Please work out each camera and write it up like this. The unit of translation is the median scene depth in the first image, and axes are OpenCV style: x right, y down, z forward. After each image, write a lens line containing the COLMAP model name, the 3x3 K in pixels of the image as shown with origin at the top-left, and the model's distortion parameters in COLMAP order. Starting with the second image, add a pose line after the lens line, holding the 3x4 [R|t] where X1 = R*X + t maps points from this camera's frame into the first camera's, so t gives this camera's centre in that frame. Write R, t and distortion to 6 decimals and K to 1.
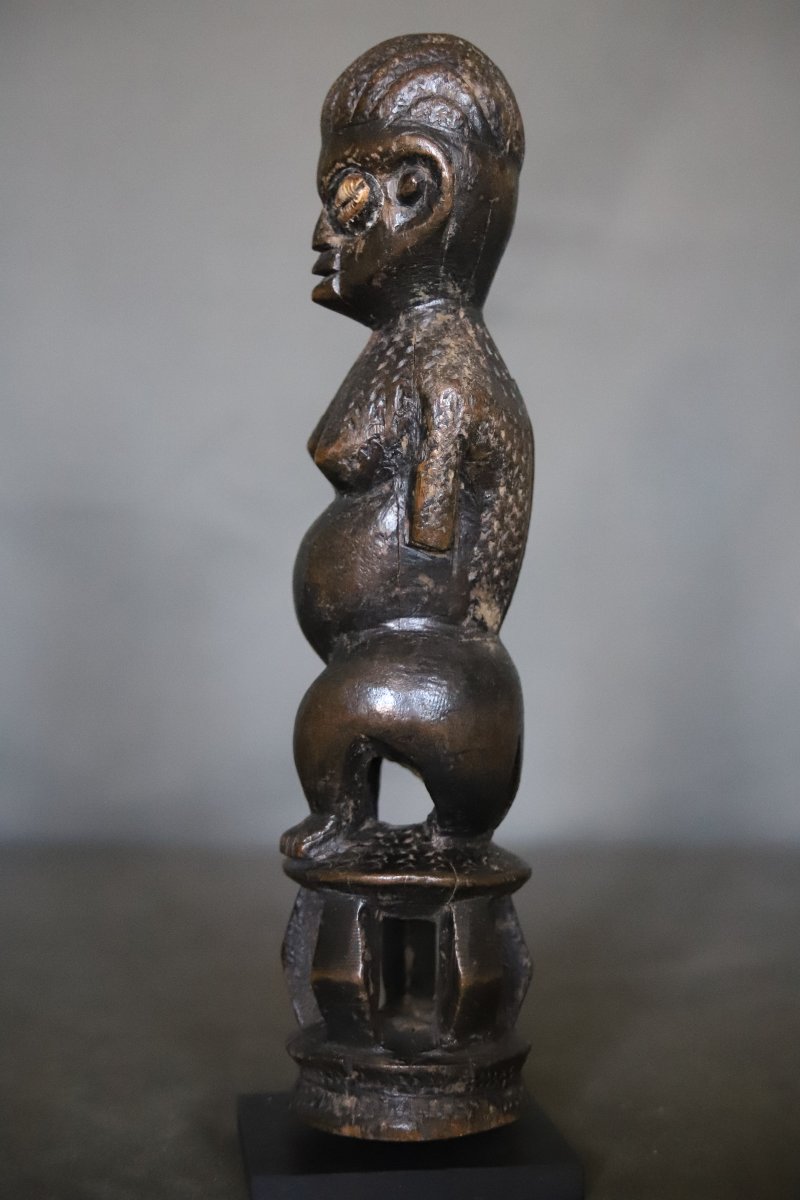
lens RADIAL K [[2172.9, 0, 398.0], [0, 2172.9, 594.2], [0, 0, 1]] dist [0.093915, 0.000000]
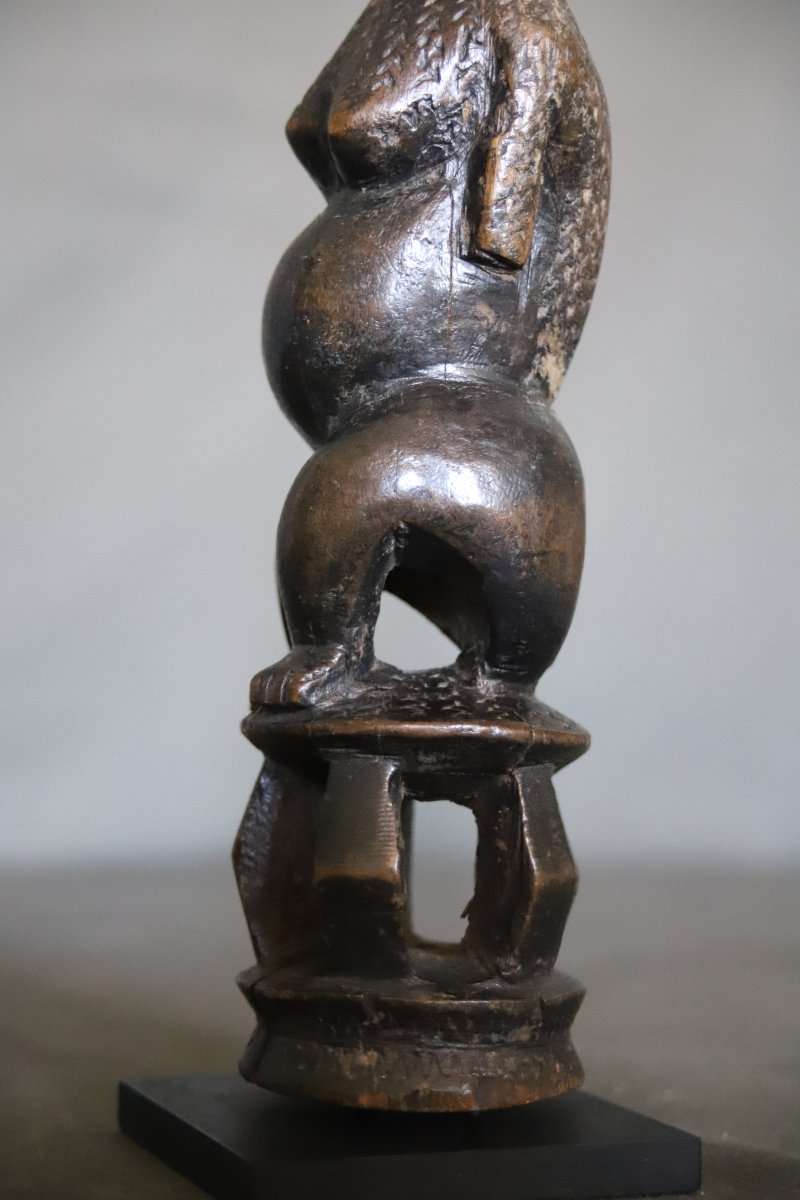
lens RADIAL K [[2373.6, 0, 407.4], [0, 2373.6, 601.4], [0, 0, 1]] dist [0.130199, 0.000000]
pose [[0.962561, 0.037149, 0.268508, -0.213595], [-0.025340, 0.998559, -0.047315, 0.123793], [-0.269879, 0.038739, 0.962115, 0.271676]]
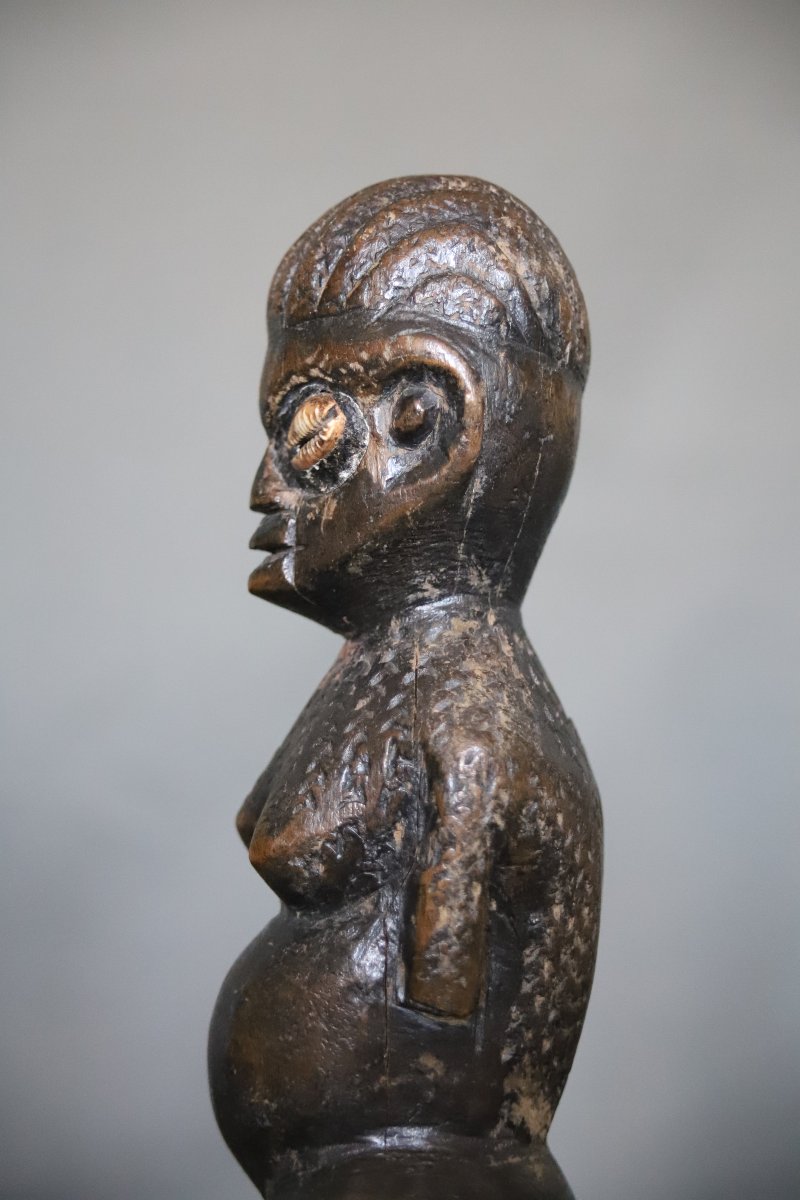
lens RADIAL K [[2393.9, 0, 405.2], [0, 2393.9, 591.3], [0, 0, 1]] dist [0.168684, 0.000000]
pose [[0.999376, 0.012796, 0.032932, -0.017858], [-0.009846, 0.996052, -0.088229, -0.077222], [-0.033931, 0.087850, 0.995556, 0.326896]]
